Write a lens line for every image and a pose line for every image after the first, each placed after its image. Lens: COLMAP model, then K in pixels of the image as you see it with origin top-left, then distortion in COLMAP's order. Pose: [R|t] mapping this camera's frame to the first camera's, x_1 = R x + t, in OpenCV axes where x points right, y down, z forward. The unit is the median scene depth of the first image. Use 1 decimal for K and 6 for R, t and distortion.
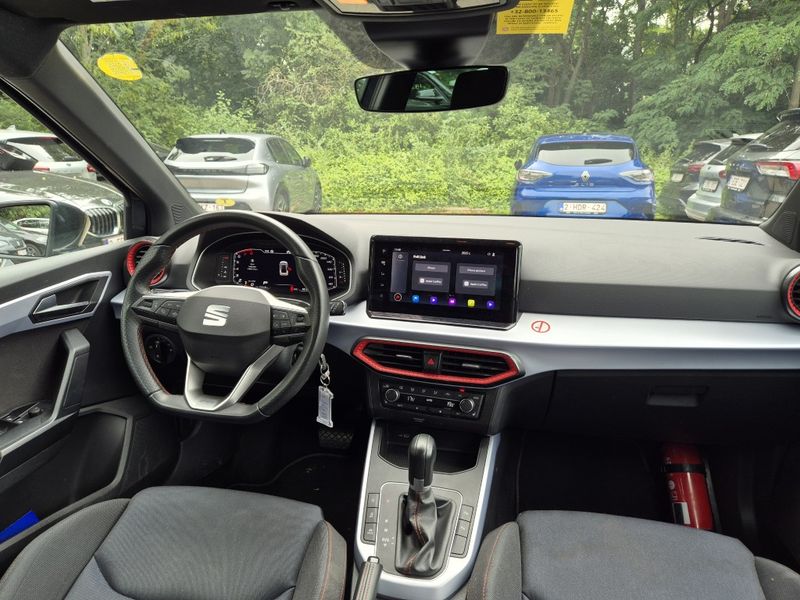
lens RADIAL K [[544.8, 0, 396.9], [0, 544.8, 297.1], [0, 0, 1]] dist [0.068869, -0.053170]
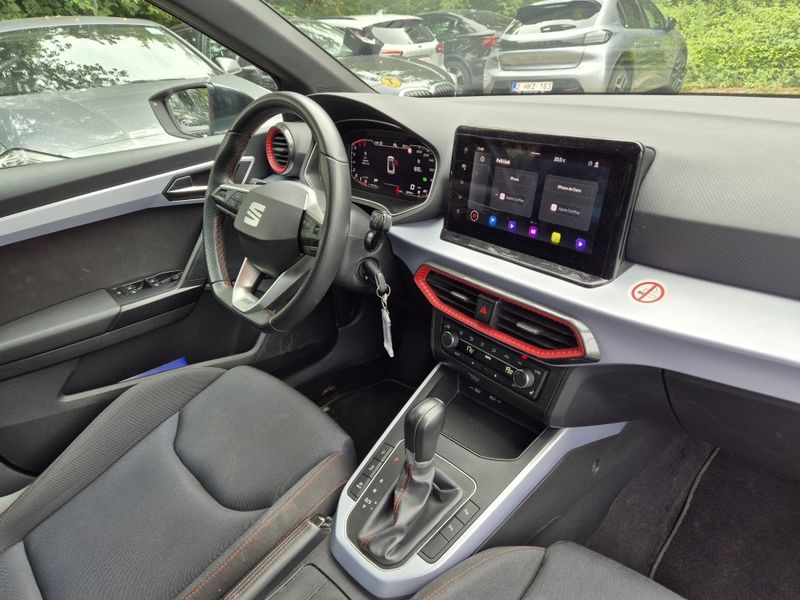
lens RADIAL K [[544.8, 0, 393.6], [0, 544.8, 306.8], [0, 0, 1]] dist [0.068869, -0.053170]
pose [[0.809135, 0.208195, -0.549505, 0.316152], [-0.083904, 0.966484, 0.242630, -0.046778], [0.581602, -0.150215, 0.799484, 0.291107]]
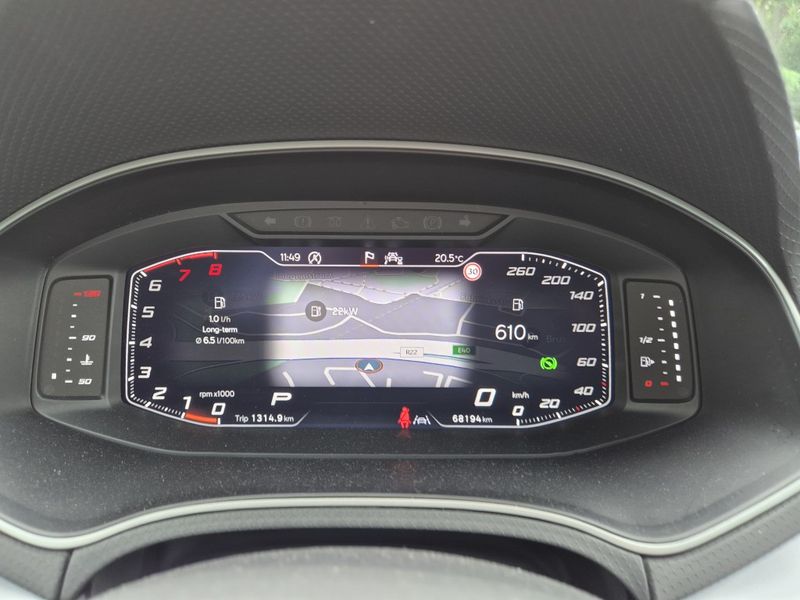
lens RADIAL K [[544.8, 0, 400.1], [0, 544.8, 300.6], [0, 0, 1]] dist [0.068869, -0.053170]
pose [[0.977780, -0.028494, 0.207687, -0.244998], [0.046154, 0.995670, -0.080692, -0.047056], [-0.204488, 0.088485, 0.974861, 0.787185]]
